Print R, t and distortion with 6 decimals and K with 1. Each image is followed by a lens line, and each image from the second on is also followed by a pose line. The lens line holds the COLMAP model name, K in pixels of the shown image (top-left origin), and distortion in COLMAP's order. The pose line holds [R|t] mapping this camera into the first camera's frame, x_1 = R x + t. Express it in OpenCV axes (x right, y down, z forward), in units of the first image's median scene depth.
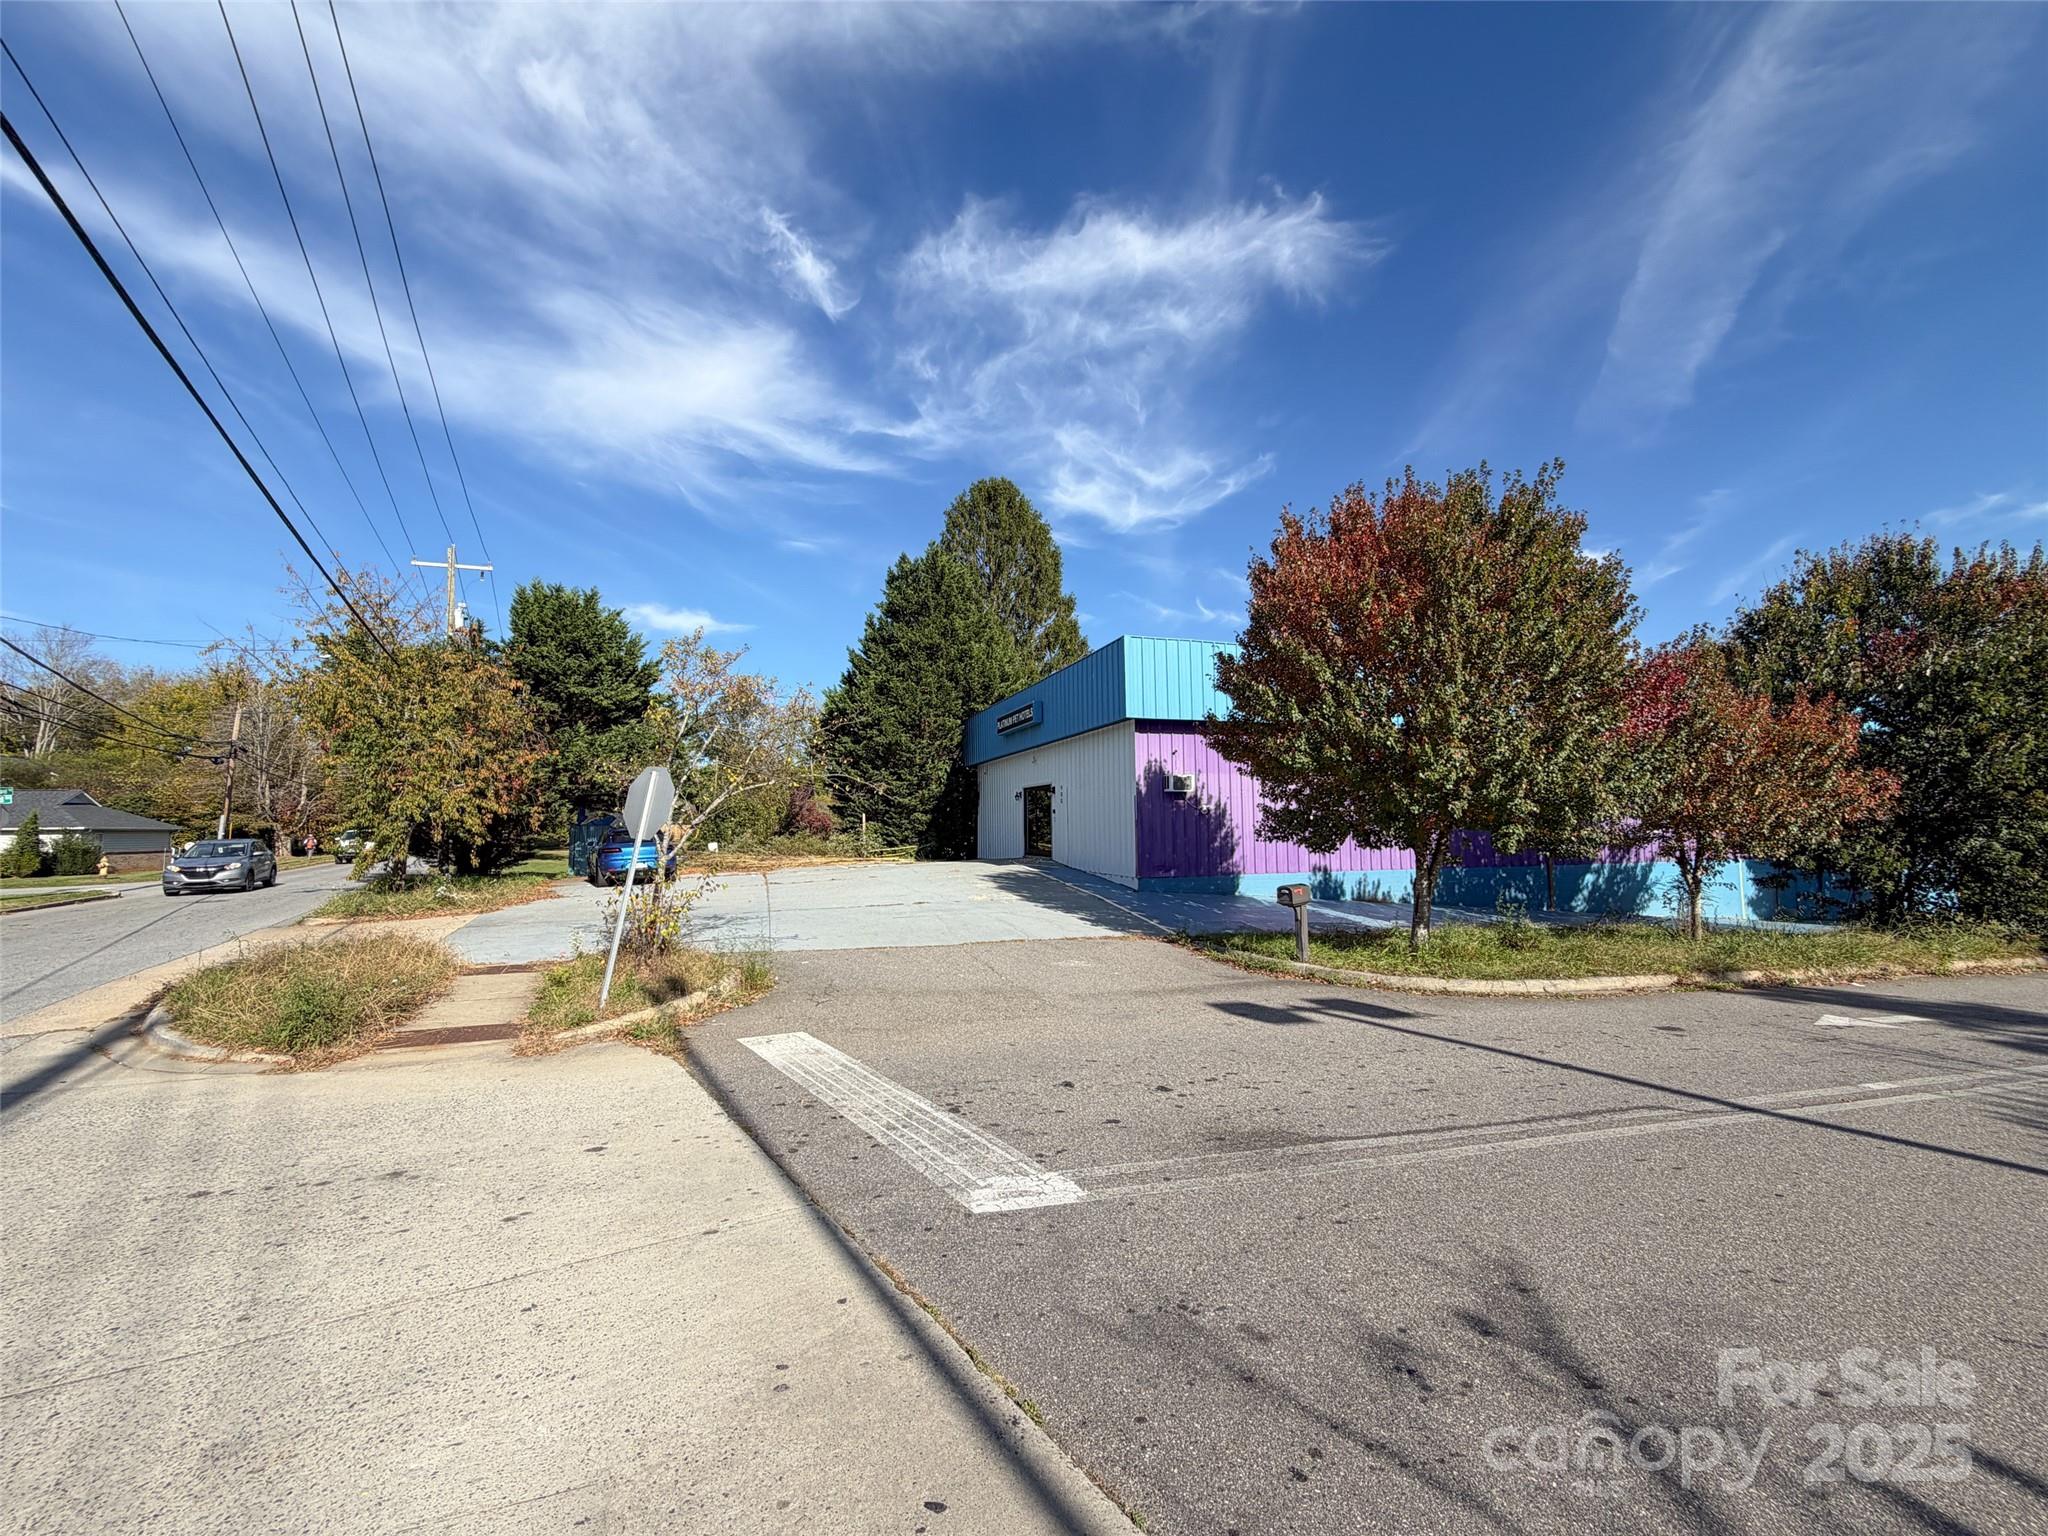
lens RADIAL K [[812.5, 0, 1024.0], [0, 812.5, 768.0], [0, 0, 1]] dist [-0.006438, 0.000137]
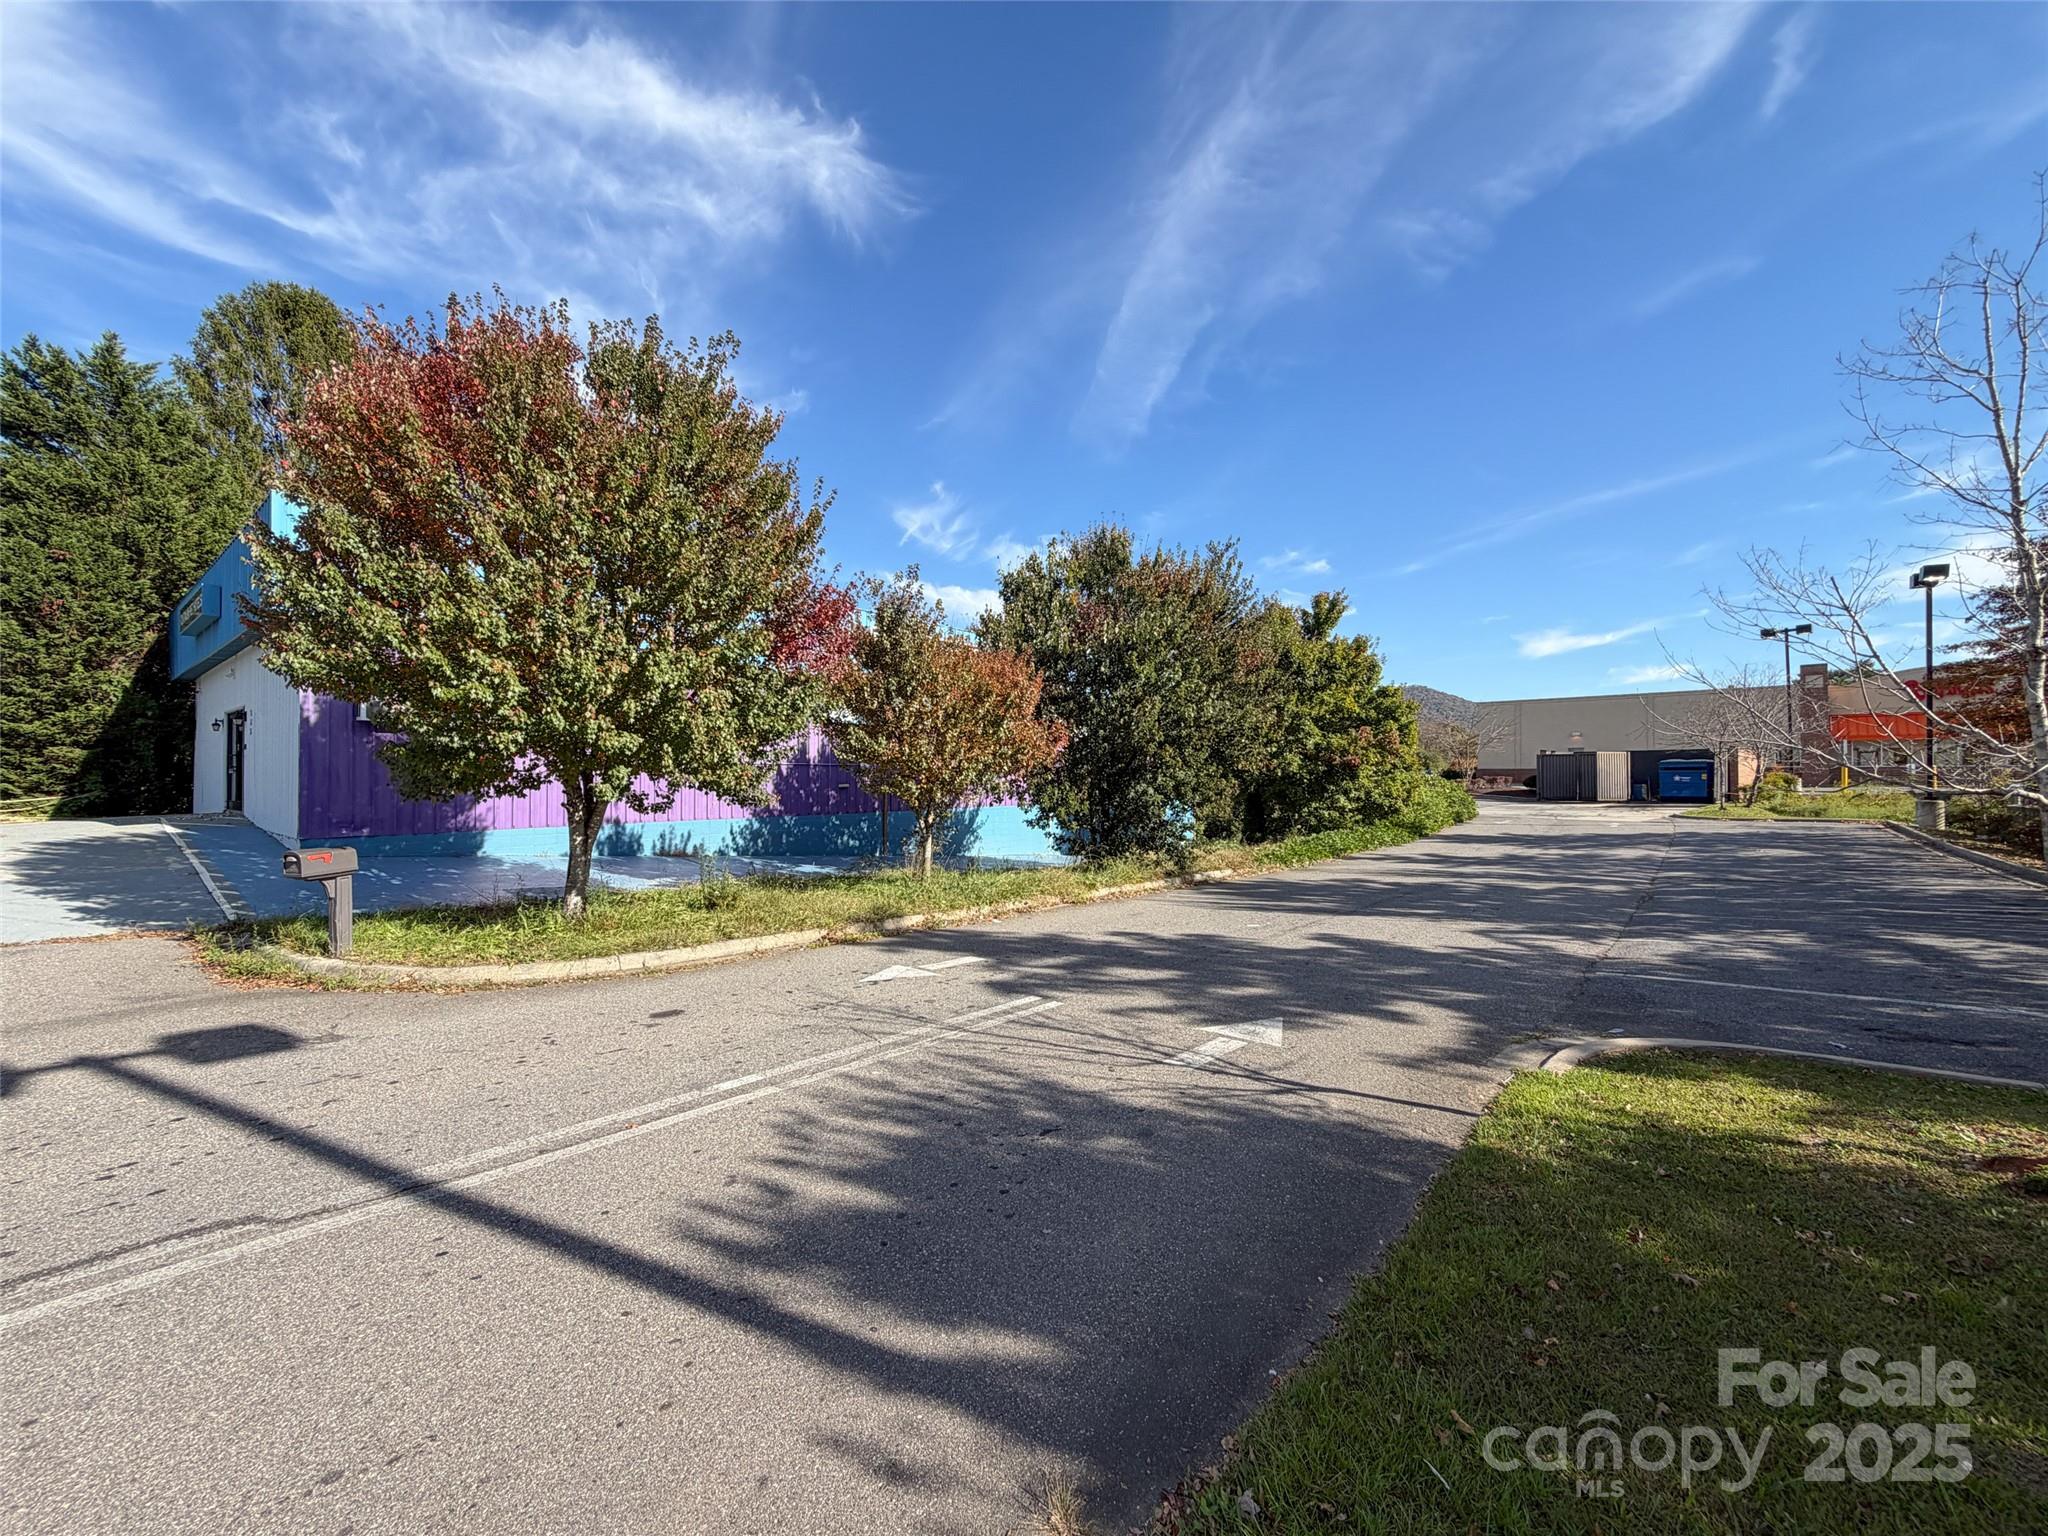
lens RADIAL K [[808.7, 0, 1025.7], [0, 808.7, 803.1], [0, 0, 1]] dist [0.000605, 0.000564]
pose [[0.841593, -0.011533, 0.539989, 0.204509], [-0.046139, 0.994582, 0.093151, 0.004575], [-0.538138, -0.103310, 0.836501, 0.040697]]
